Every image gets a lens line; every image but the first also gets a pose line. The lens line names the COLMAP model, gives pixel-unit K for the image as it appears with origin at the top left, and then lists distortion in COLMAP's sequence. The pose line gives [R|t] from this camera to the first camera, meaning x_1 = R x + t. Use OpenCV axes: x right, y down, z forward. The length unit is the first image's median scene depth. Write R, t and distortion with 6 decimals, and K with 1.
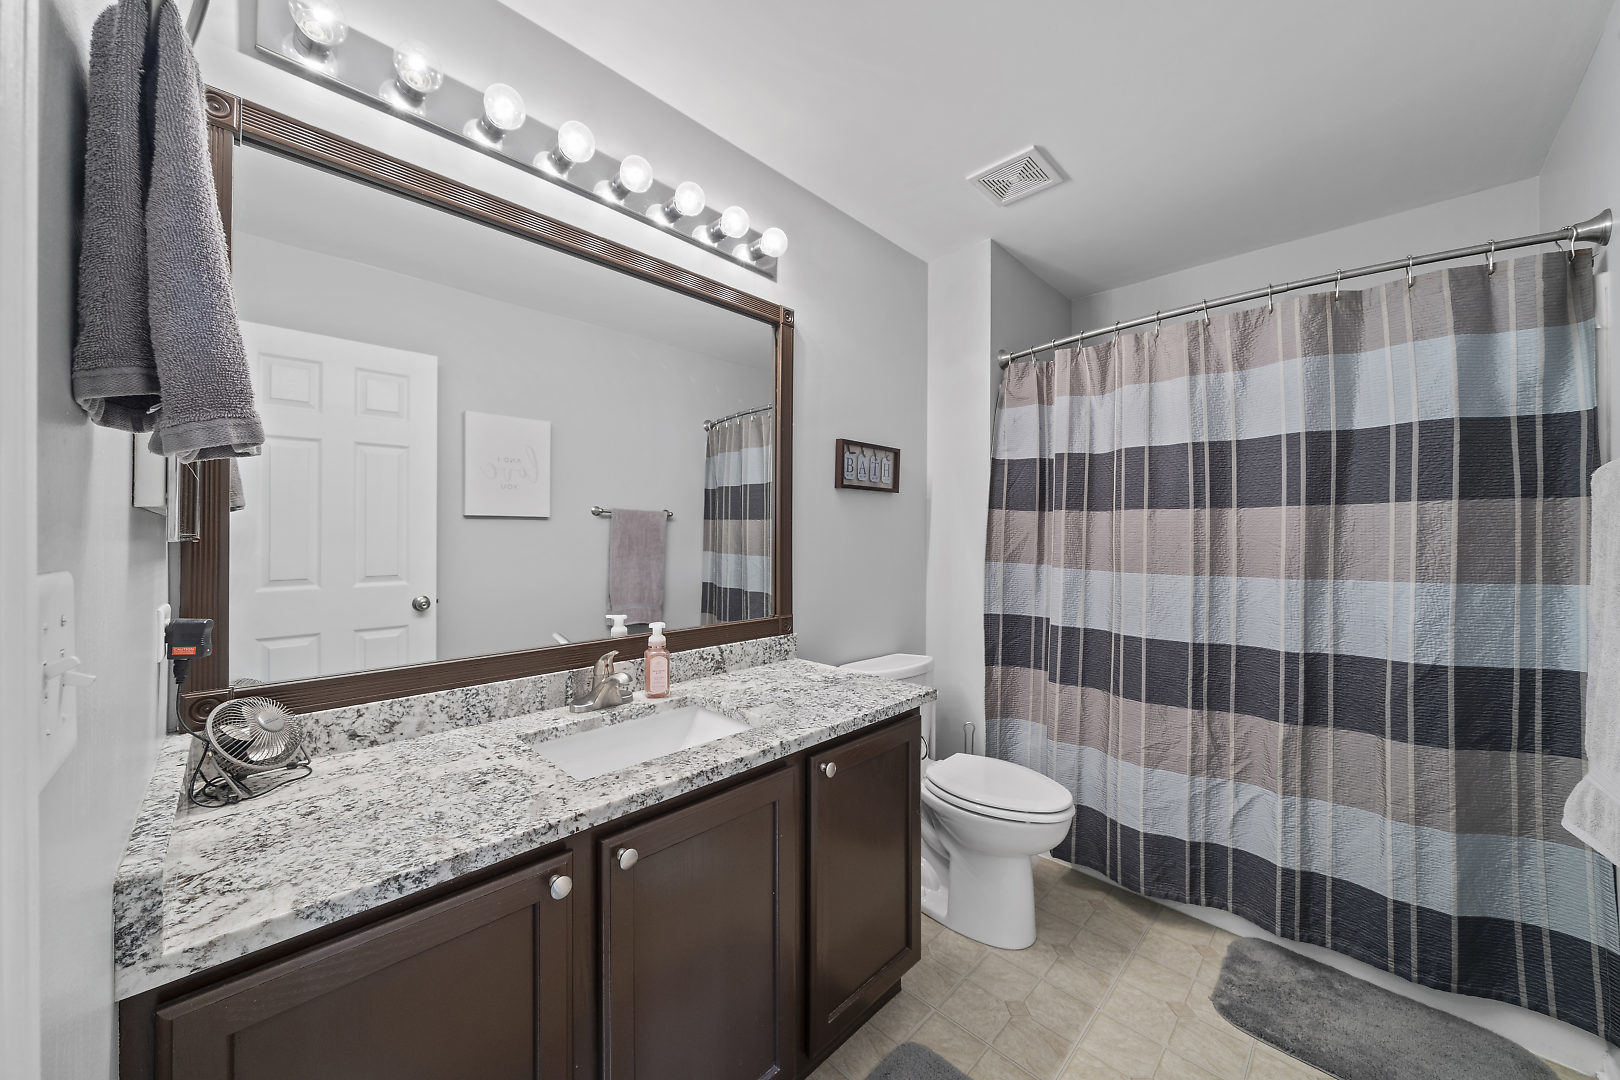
lens RADIAL K [[608.0, 0, 806.7], [0, 608.0, 533.8], [0, 0, 1]] dist [-0.000024, -0.000002]
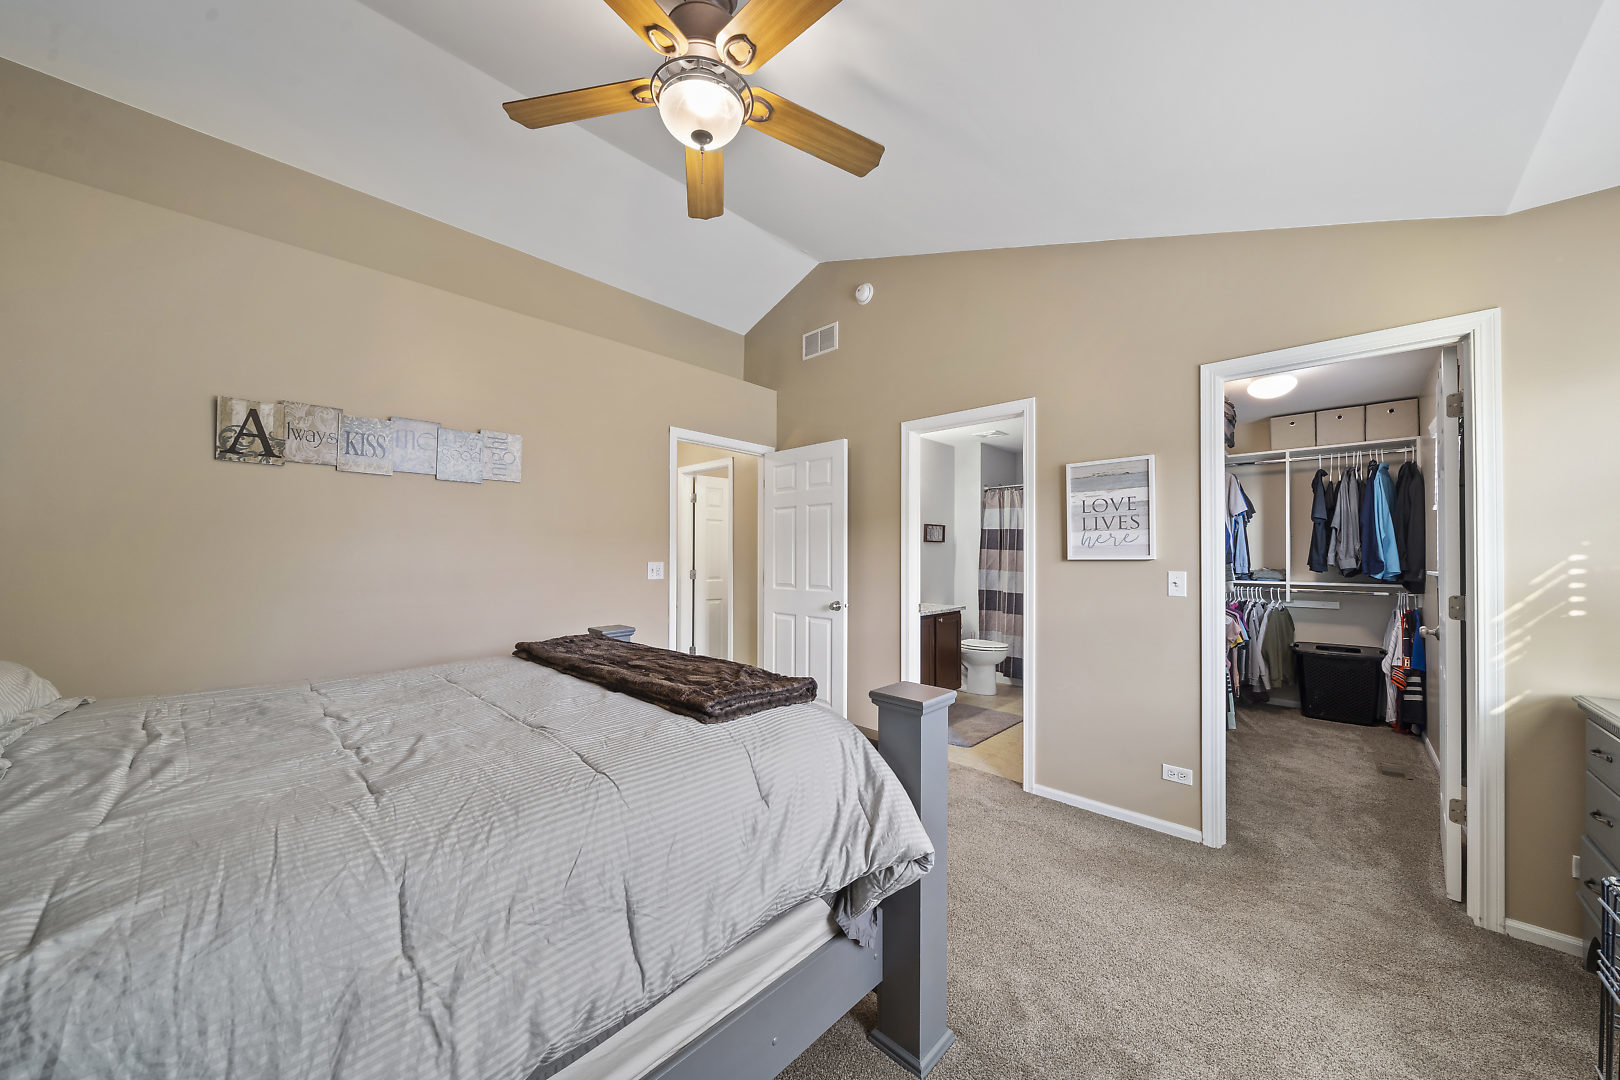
lens RADIAL K [[556.4, 0, 812.6], [0, 556.4, 554.0], [0, 0, 1]] dist [-0.000756, -0.000032]
pose [[0.999948, -0.002785, 0.009763, -0.440543], [0.002817, 0.999991, -0.003311, -0.013839], [-0.009753, 0.003339, 0.999947, -1.371357]]
